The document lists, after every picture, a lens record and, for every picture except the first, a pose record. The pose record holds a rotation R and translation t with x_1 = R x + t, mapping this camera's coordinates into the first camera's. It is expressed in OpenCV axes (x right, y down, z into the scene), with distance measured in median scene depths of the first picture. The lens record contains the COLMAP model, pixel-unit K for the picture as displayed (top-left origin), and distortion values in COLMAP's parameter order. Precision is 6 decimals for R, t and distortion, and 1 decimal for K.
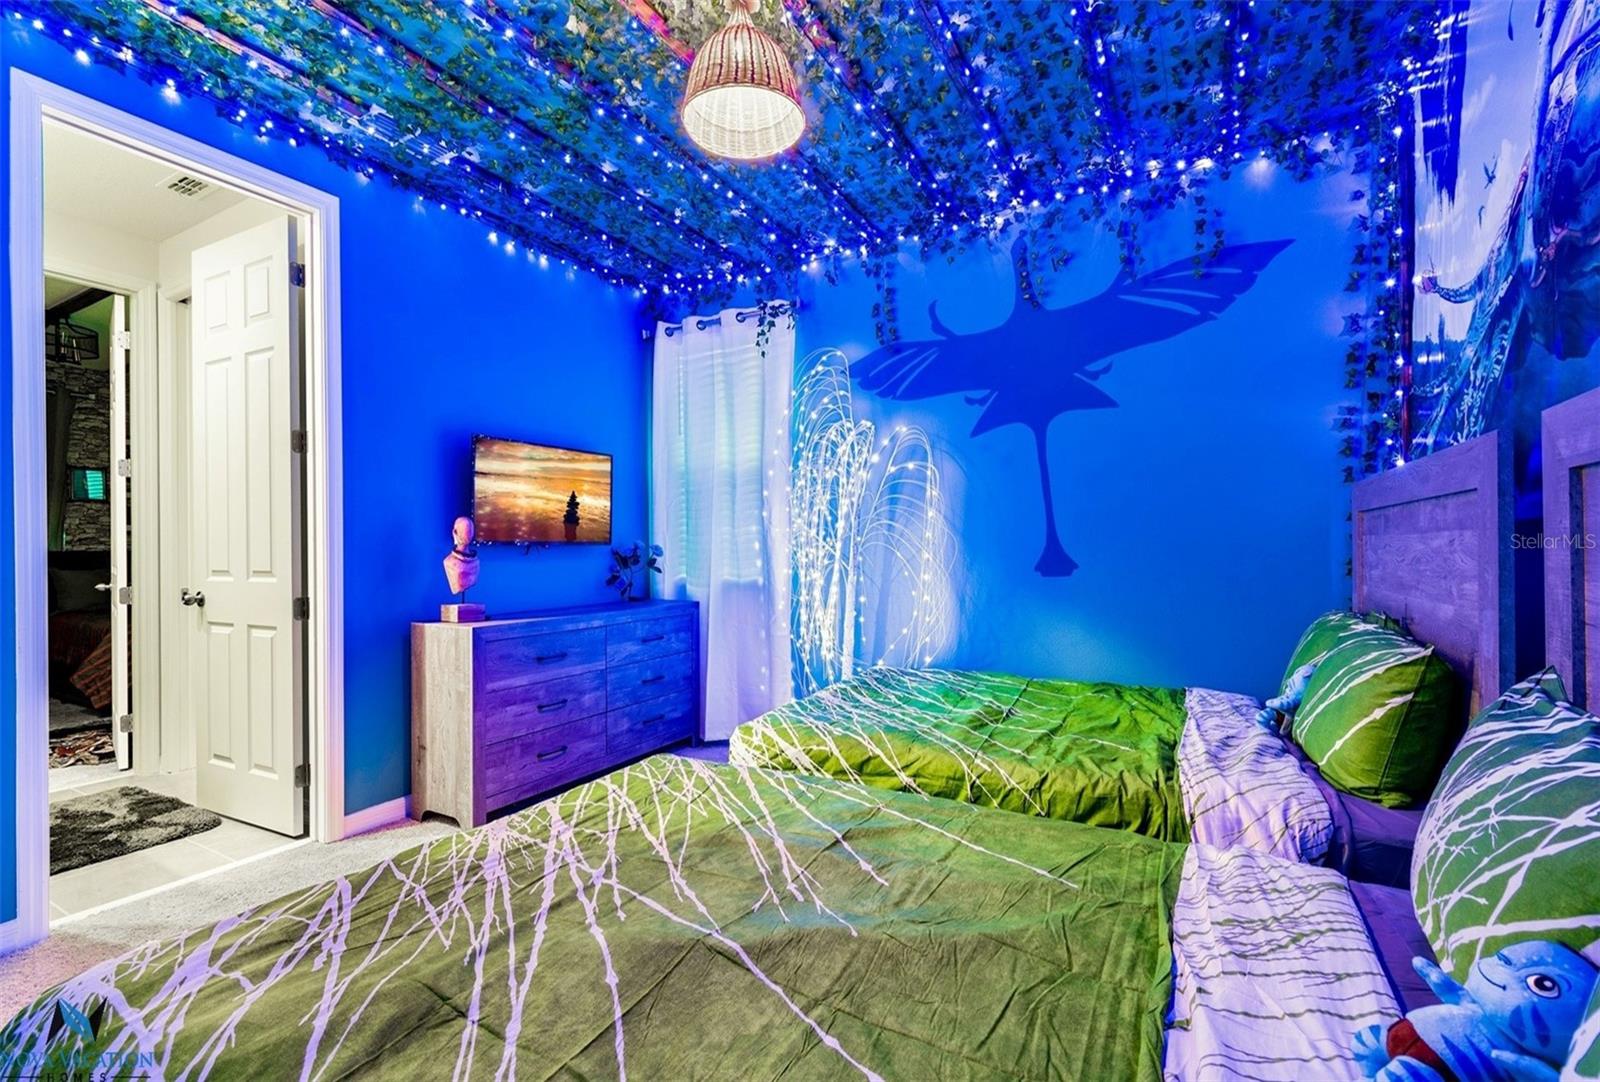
lens RADIAL K [[711.2, 0, 795.0], [0, 711.2, 536.6], [0, 0, 1]] dist [-0.001004, -0.000690]
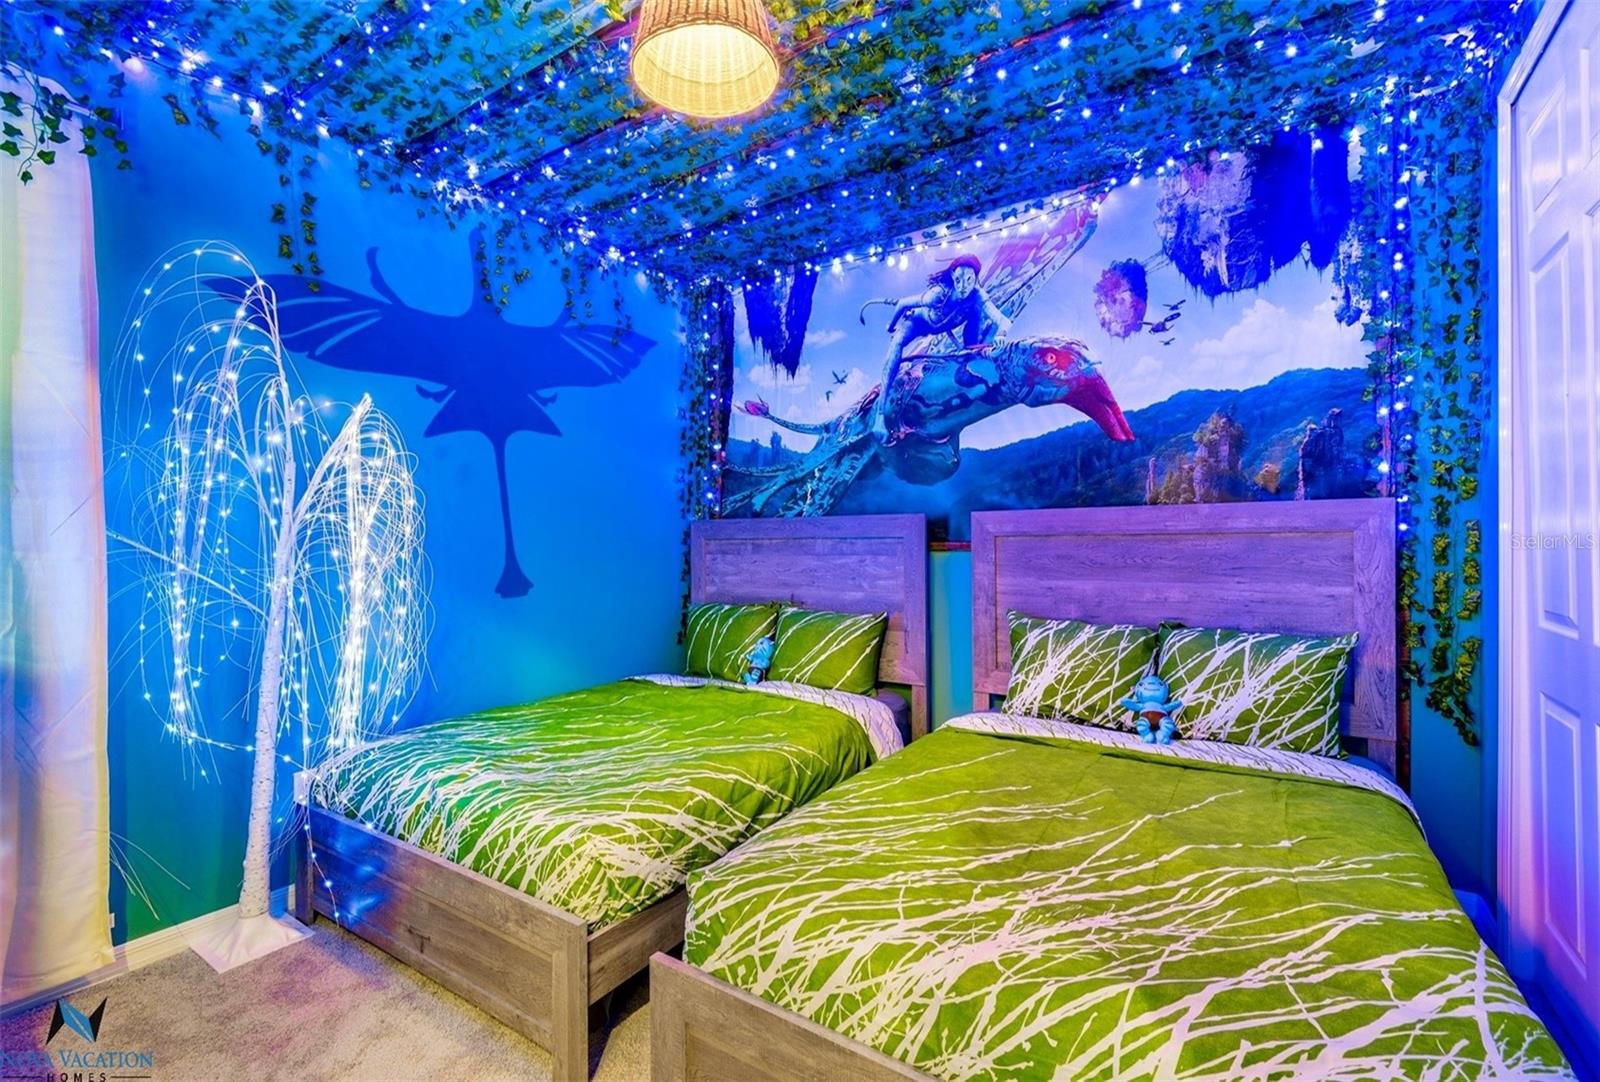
lens RADIAL K [[711.2, 0, 795.0], [0, 711.2, 536.6], [0, 0, 1]] dist [-0.001004, -0.000690]
pose [[0.064604, 0.011425, 0.997846, -0.691618], [-0.009319, 0.999898, -0.010845, -0.023884], [-0.997867, -0.008598, 0.064704, 0.654814]]
